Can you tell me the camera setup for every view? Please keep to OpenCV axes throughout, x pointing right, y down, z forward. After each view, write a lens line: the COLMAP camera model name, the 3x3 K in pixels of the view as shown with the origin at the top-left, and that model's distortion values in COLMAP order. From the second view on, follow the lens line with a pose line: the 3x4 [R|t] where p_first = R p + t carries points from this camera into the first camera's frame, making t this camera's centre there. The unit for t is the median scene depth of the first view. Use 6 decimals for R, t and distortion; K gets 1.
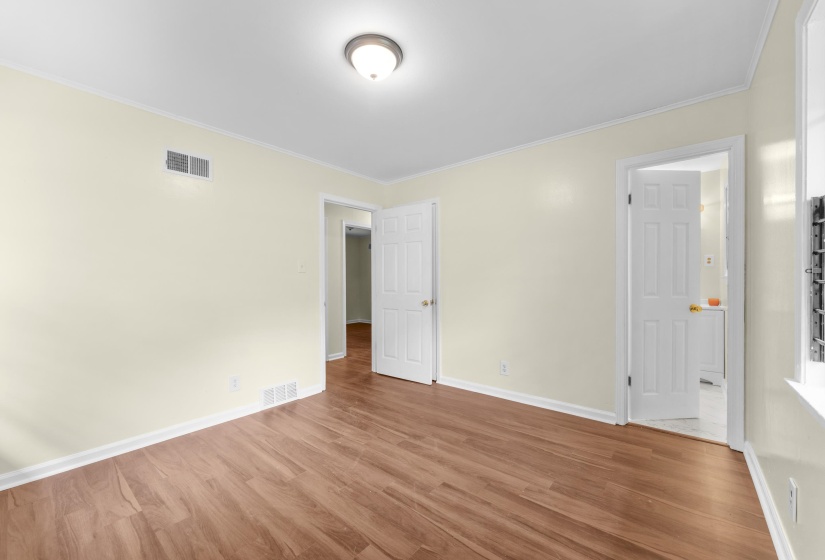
lens RADIAL K [[333.4, 0, 404.4], [0, 333.4, 280.5], [0, 0, 1]] dist [-0.000401, -0.000042]
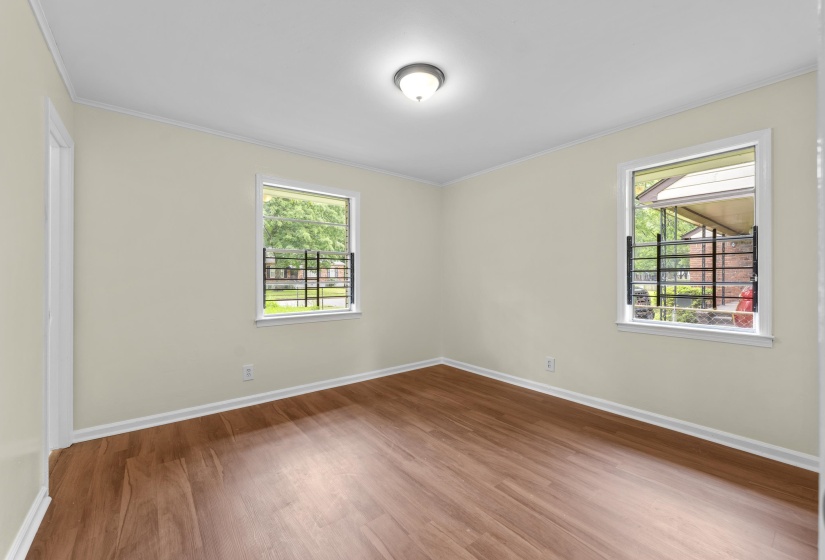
lens RADIAL K [[333.4, 0, 404.4], [0, 333.4, 280.5], [0, 0, 1]] dist [-0.000401, -0.000042]
pose [[-0.979503, 0.009023, 0.201225, -0.244477], [0.010126, 0.999939, 0.004450, 0.004652], [-0.201172, 0.006397, -0.979535, 1.949774]]
